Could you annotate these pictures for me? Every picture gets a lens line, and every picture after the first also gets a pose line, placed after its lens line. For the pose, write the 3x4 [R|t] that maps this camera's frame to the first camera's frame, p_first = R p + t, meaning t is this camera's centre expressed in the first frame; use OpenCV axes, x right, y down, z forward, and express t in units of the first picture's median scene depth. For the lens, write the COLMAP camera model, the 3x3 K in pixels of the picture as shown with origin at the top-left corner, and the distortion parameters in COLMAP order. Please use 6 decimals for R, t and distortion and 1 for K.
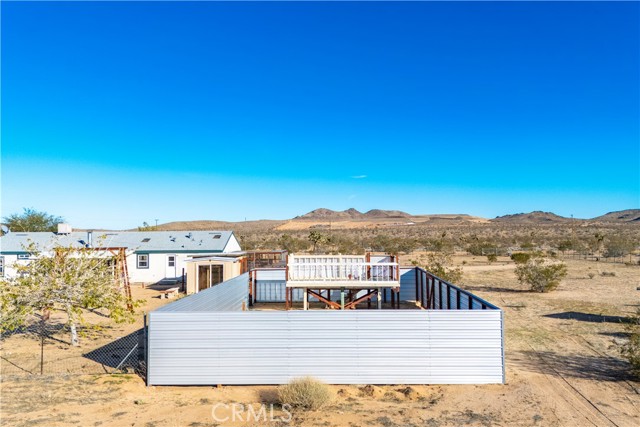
lens RADIAL K [[552.5, 0, 323.8], [0, 552.5, 217.5], [0, 0, 1]] dist [0.094796, -0.123311]
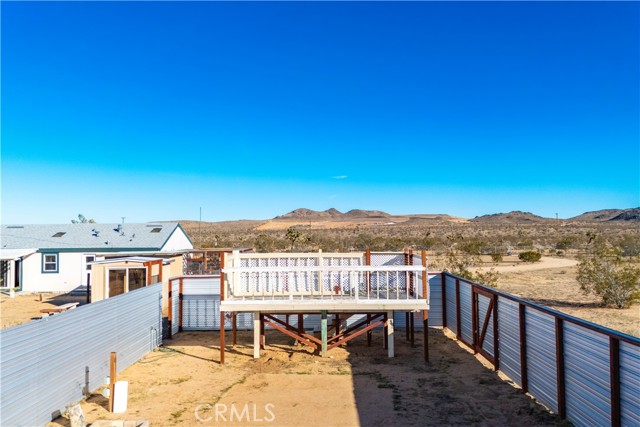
lens RADIAL K [[552.5, 0, 323.8], [0, 552.5, 217.5], [0, 0, 1]] dist [0.094796, -0.123311]
pose [[0.999372, 0.000064, 0.035429, 0.007545], [-0.000052, 1.000000, -0.000344, 0.017916], [-0.035429, 0.000342, 0.999372, 0.239486]]
